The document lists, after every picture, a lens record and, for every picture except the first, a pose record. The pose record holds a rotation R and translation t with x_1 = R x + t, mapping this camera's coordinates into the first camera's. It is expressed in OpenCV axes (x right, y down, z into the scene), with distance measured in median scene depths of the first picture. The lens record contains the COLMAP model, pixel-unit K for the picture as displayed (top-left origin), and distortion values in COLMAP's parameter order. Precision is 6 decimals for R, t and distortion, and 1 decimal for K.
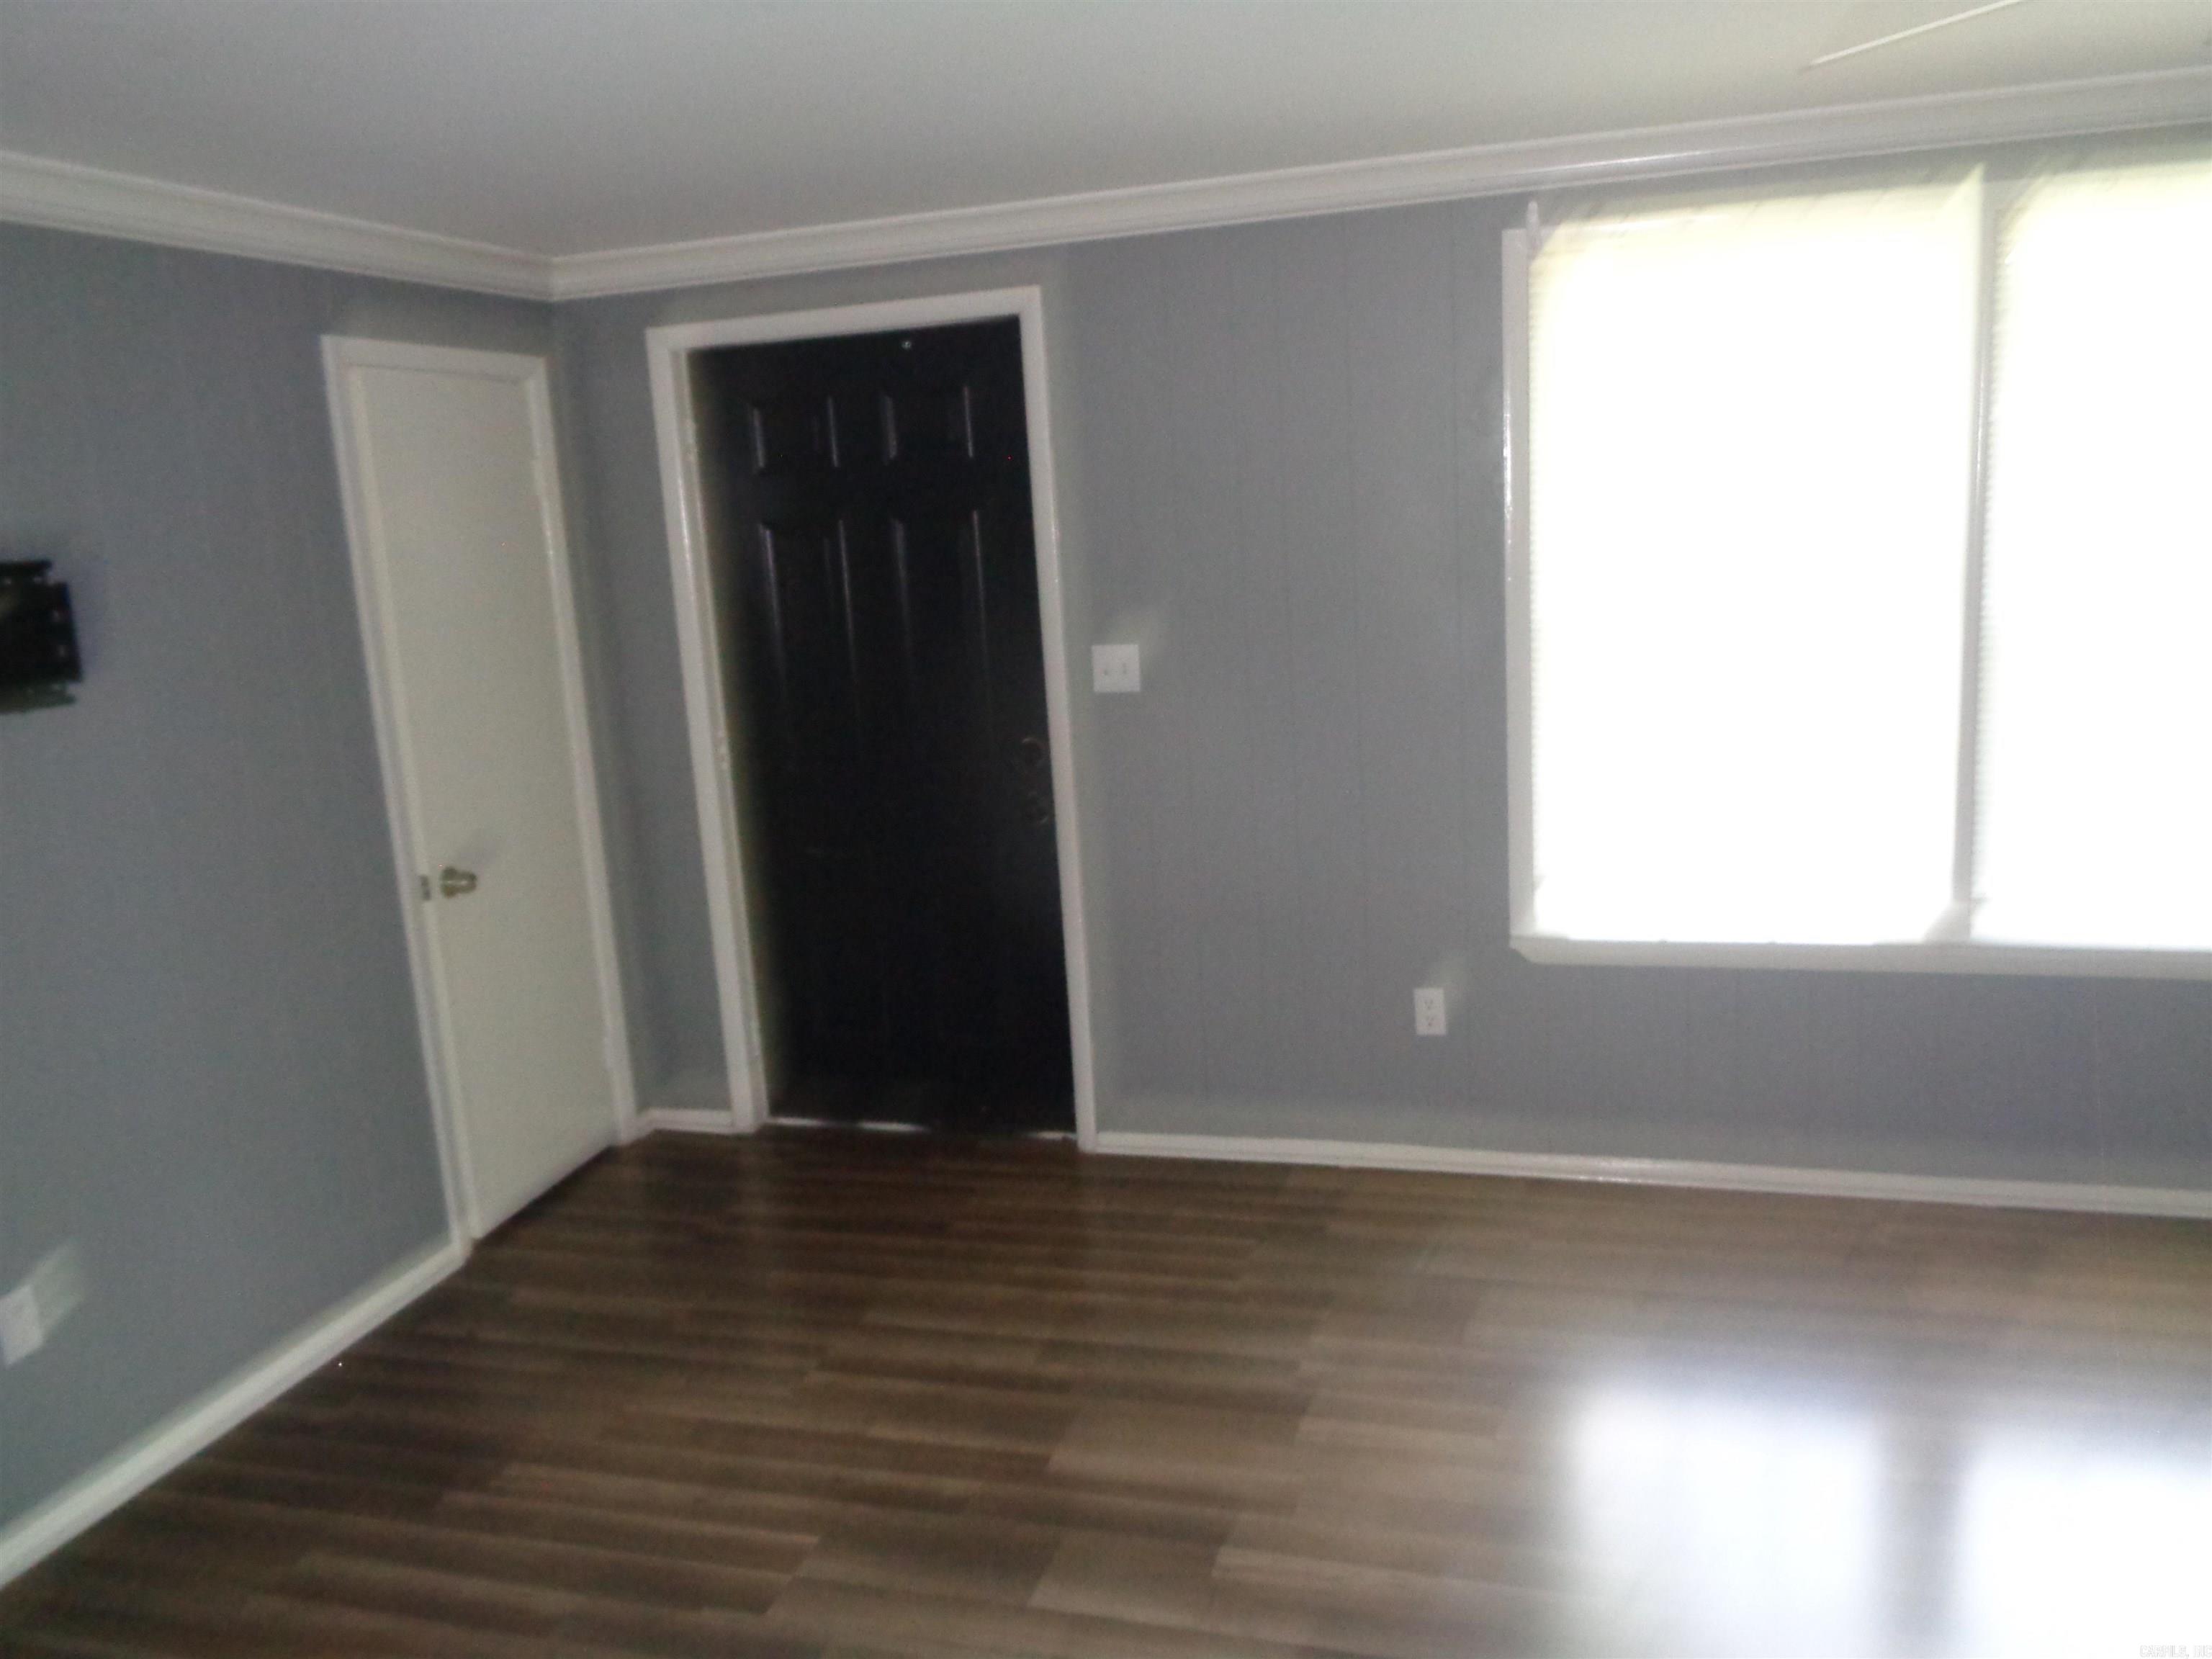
lens RADIAL K [[1671.1, 0, 1114.9], [0, 1671.1, 787.4], [0, 0, 1]] dist [0.007364, 0.002698]
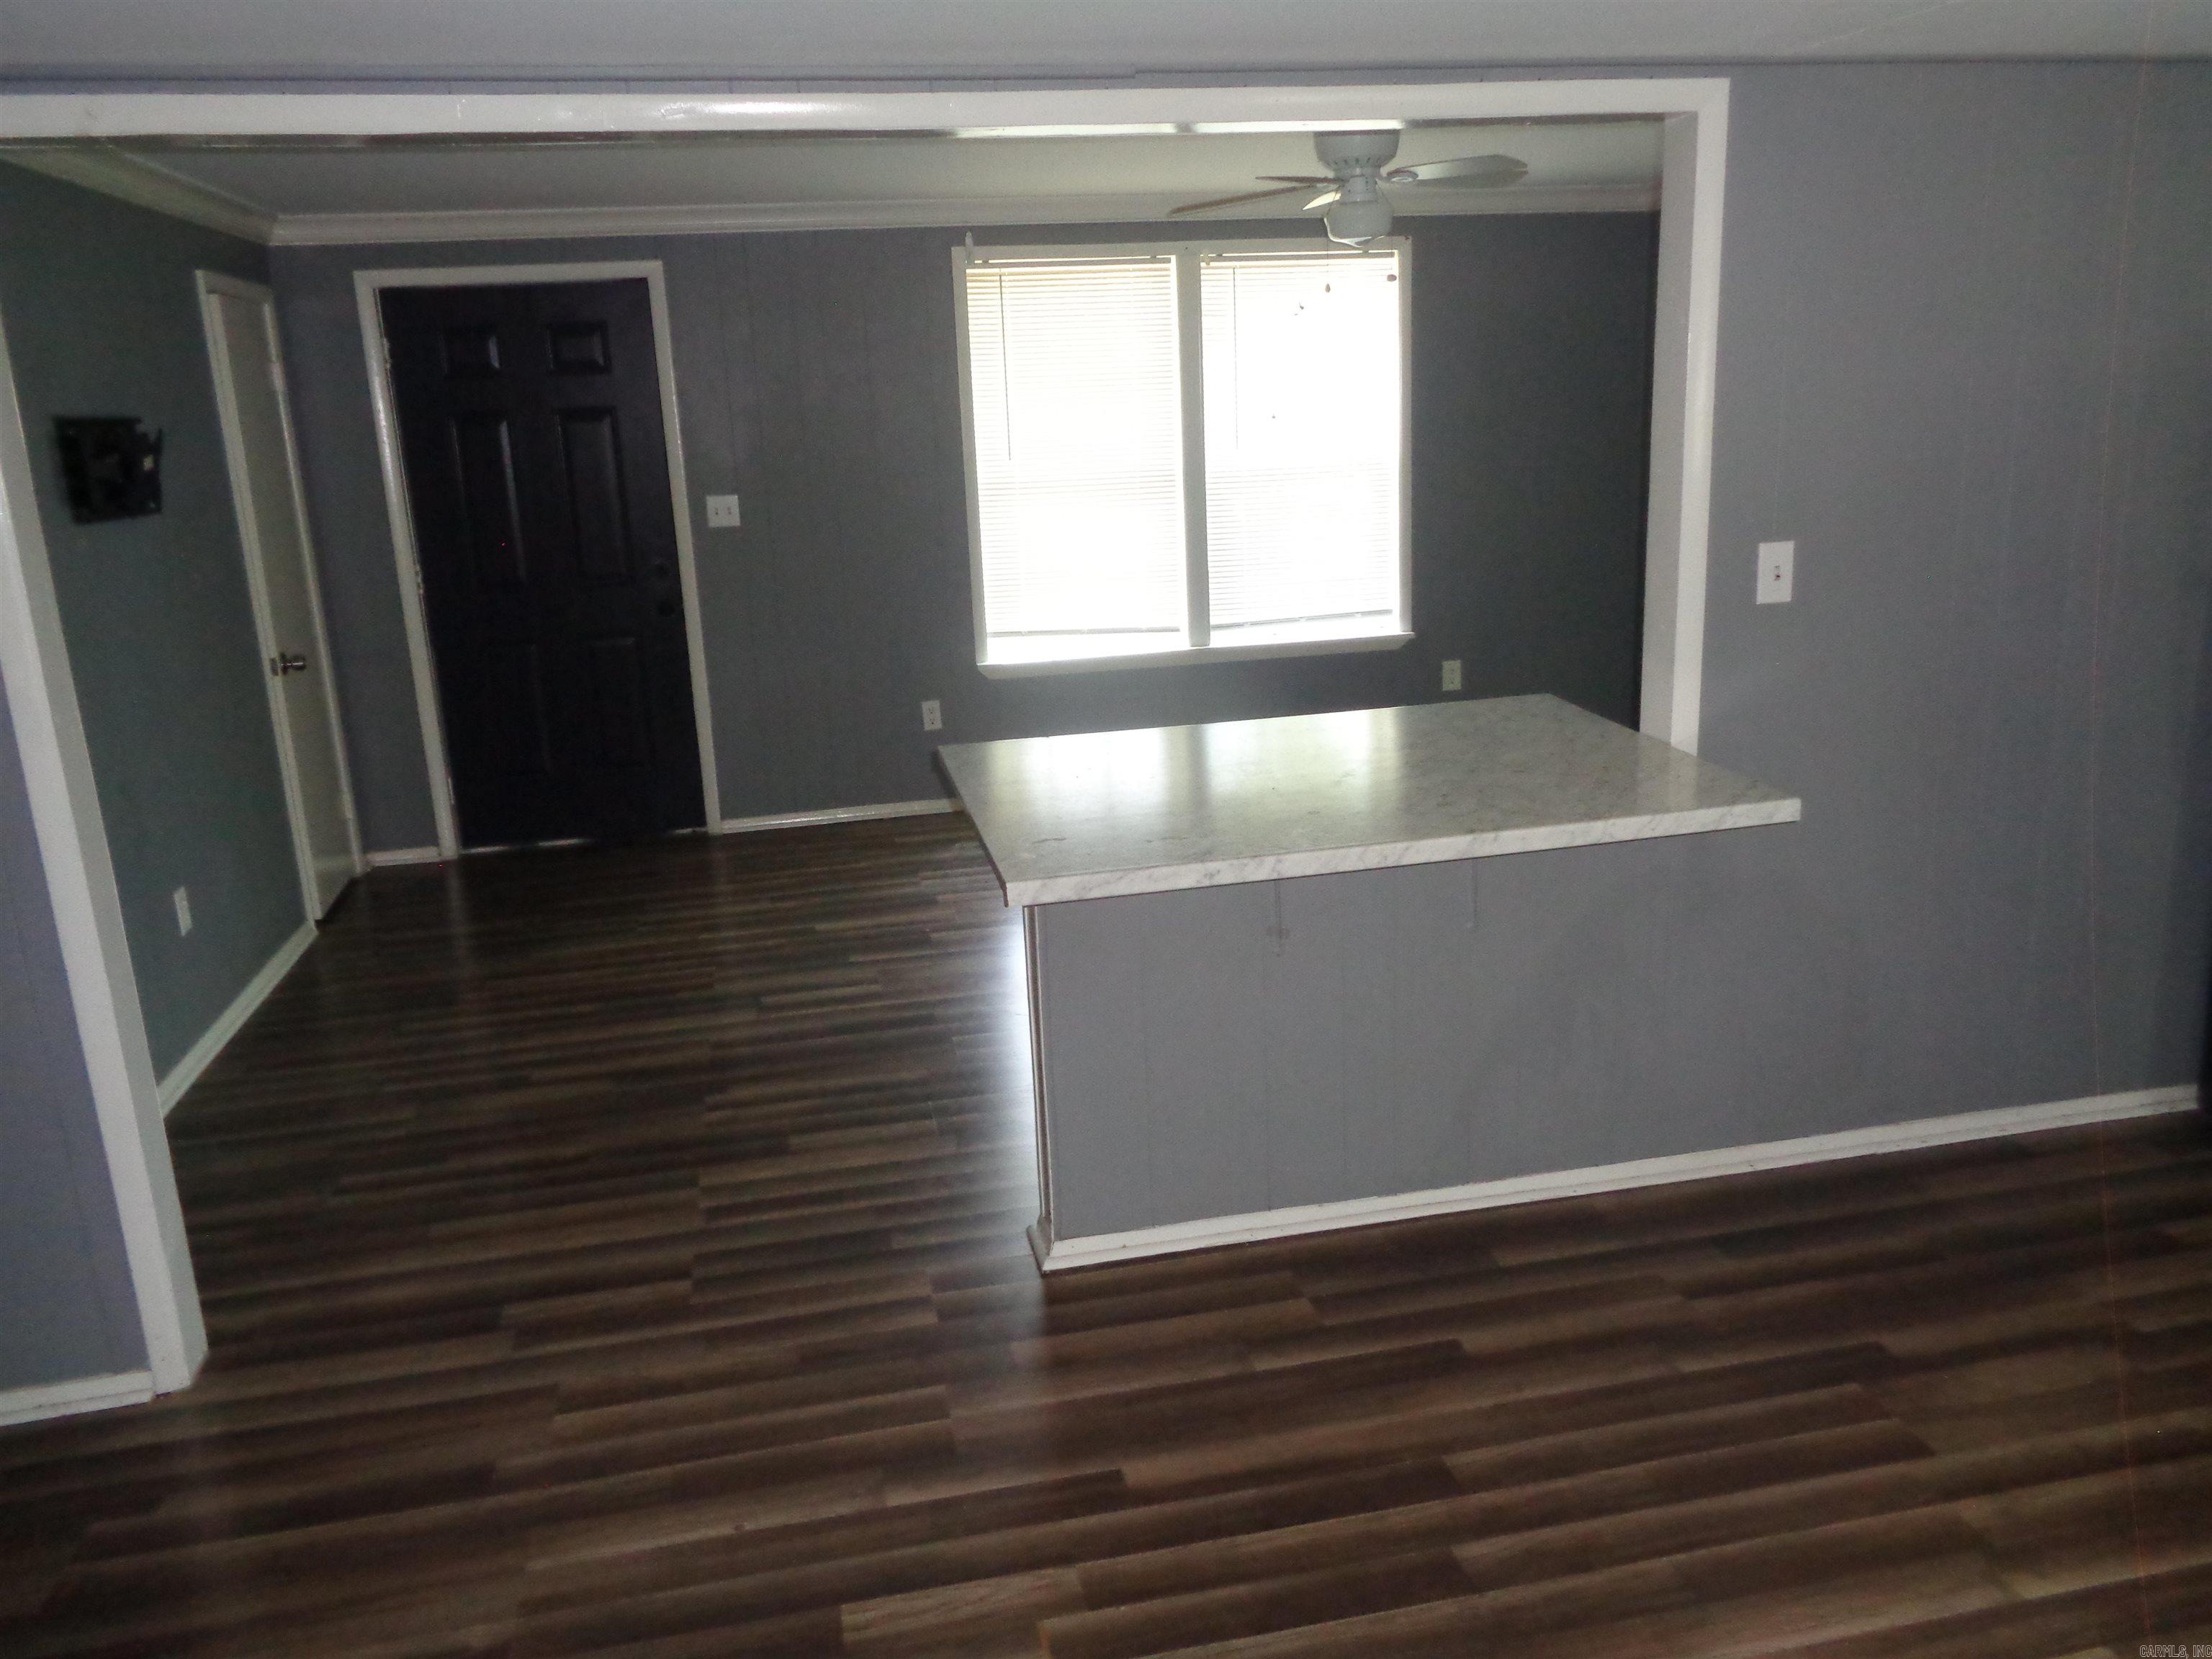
lens RADIAL K [[1671.1, 0, 1114.9], [0, 1671.1, 787.4], [0, 0, 1]] dist [0.007364, 0.002698]
pose [[0.879703, -0.086187, 0.467648, -0.426248], [0.071423, 0.996230, 0.049248, 0.132747], [-0.470129, -0.009923, 0.882542, -0.542261]]
